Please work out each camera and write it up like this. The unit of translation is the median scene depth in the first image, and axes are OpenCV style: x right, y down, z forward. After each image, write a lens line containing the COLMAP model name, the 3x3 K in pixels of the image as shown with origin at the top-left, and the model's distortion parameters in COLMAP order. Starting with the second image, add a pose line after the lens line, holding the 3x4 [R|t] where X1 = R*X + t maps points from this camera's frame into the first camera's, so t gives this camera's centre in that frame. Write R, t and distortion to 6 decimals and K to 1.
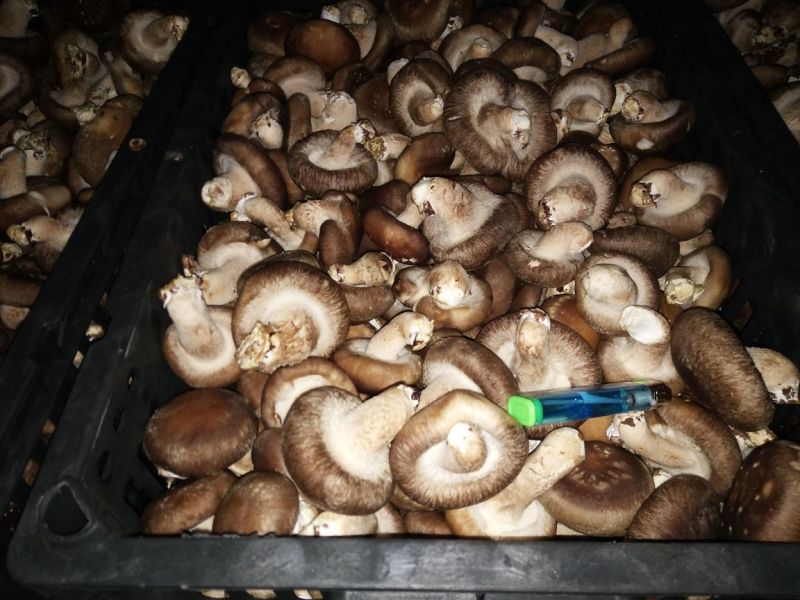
lens RADIAL K [[613.9, 0, 400.0], [0, 613.9, 300.0], [0, 0, 1]] dist [0.112204, -0.187906]
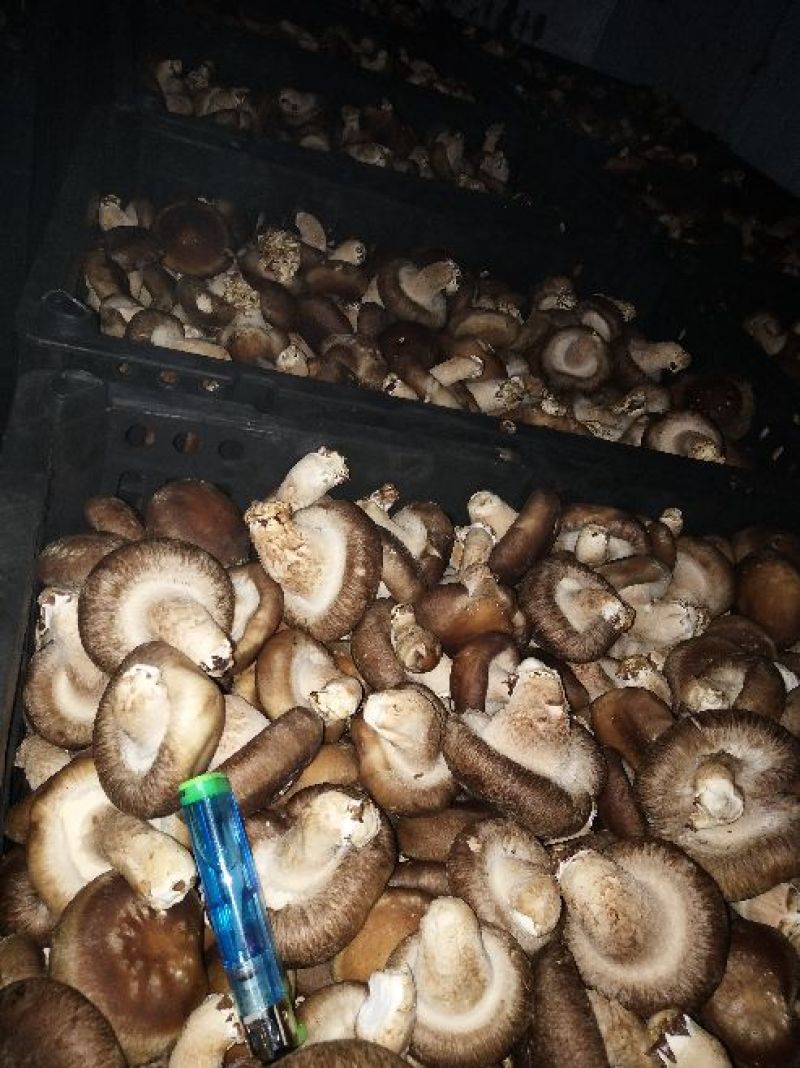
lens RADIAL K [[819.5, 0, 400.0], [0, 819.5, 534.0], [0, 0, 1]] dist [0.112204, -0.187906]
pose [[0.189821, 0.715537, -0.672291, 0.548105], [-0.923164, 0.363200, 0.125910, -0.213389], [0.334269, 0.596734, 0.729501, 0.143854]]
